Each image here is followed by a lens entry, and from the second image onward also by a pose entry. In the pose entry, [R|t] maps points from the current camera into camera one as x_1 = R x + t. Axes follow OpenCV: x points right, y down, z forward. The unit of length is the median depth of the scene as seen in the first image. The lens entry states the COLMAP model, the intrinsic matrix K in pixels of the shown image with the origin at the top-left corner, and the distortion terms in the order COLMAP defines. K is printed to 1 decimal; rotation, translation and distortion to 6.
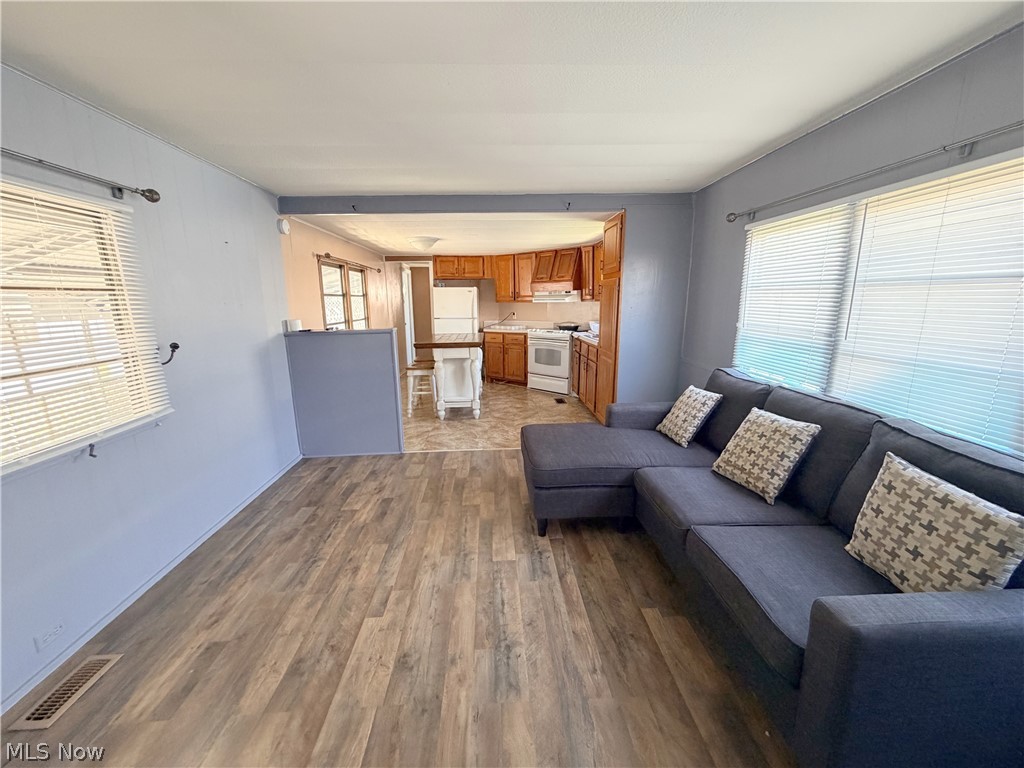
lens RADIAL K [[409.9, 0, 511.7], [0, 409.9, 387.1], [0, 0, 1]] dist [0.000492, -0.000005]
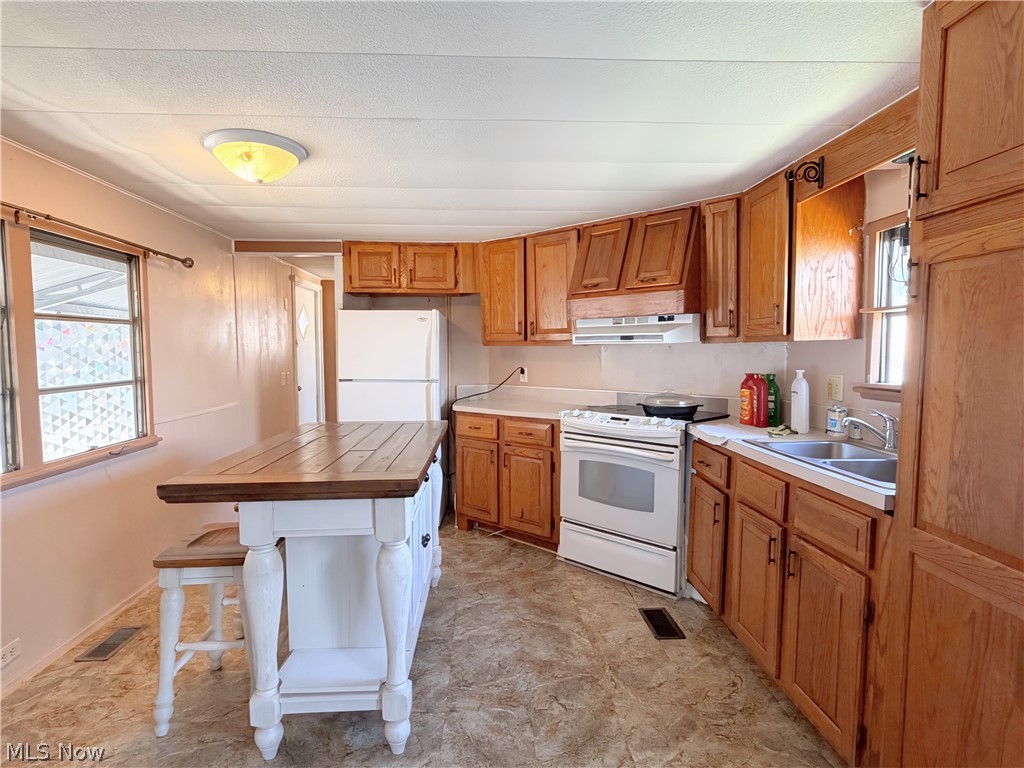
lens RADIAL K [[536.9, 0, 512.5], [0, 536.9, 382.8], [0, 0, 1]] dist [0.001078, 0.000100]
pose [[0.999947, 0.008245, 0.006105, -0.010621], [-0.007276, 0.989480, -0.144489, -0.092529], [-0.007232, 0.144437, 0.989488, 0.483640]]
